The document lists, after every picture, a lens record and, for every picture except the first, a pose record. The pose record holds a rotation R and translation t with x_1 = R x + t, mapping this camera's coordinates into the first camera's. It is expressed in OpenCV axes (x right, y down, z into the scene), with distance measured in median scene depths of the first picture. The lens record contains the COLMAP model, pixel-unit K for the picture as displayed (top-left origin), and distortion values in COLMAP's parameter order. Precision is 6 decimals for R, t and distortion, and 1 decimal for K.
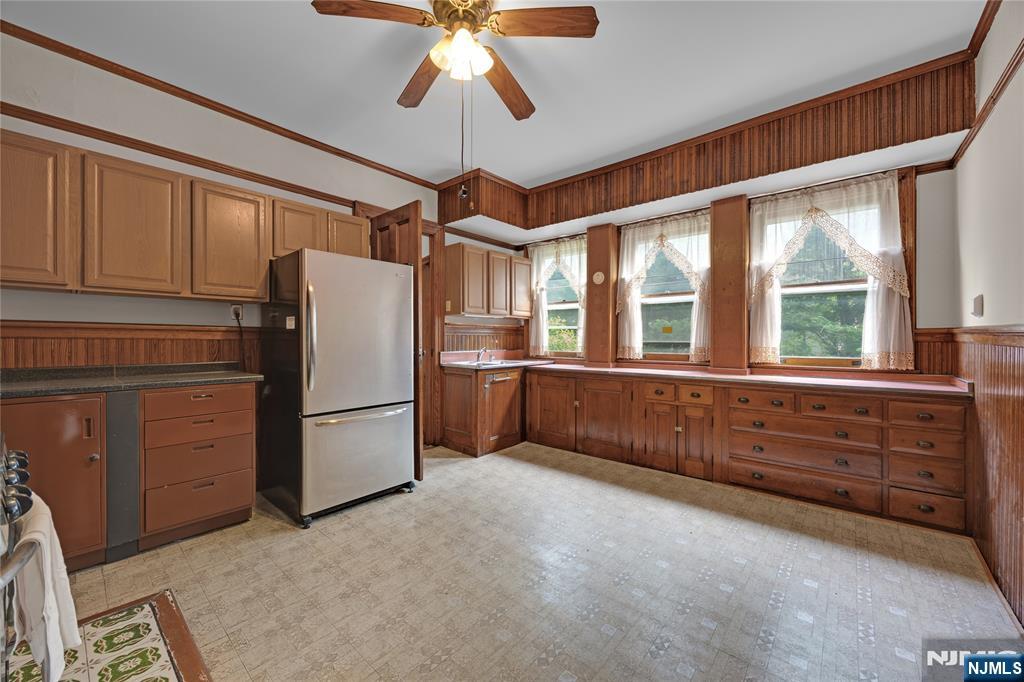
lens RADIAL K [[391.9, 0, 518.6], [0, 391.9, 341.7], [0, 0, 1]] dist [-0.002044, -0.000187]
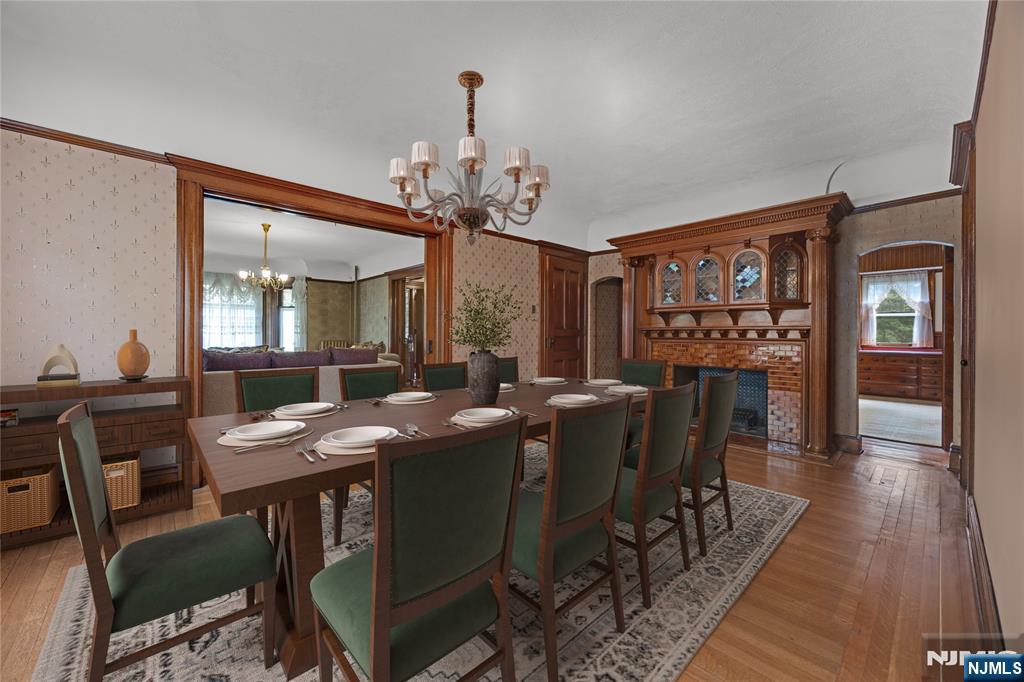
lens RADIAL K [[399.8, 0, 513.1], [0, 399.8, 334.9], [0, 0, 1]] dist [-0.000607, -0.000047]
pose [[0.992815, 0.000562, -0.119654, -1.361852], [0.000421, 0.999966, 0.008190, -0.032828], [0.119655, -0.008181, 0.992782, -1.854114]]
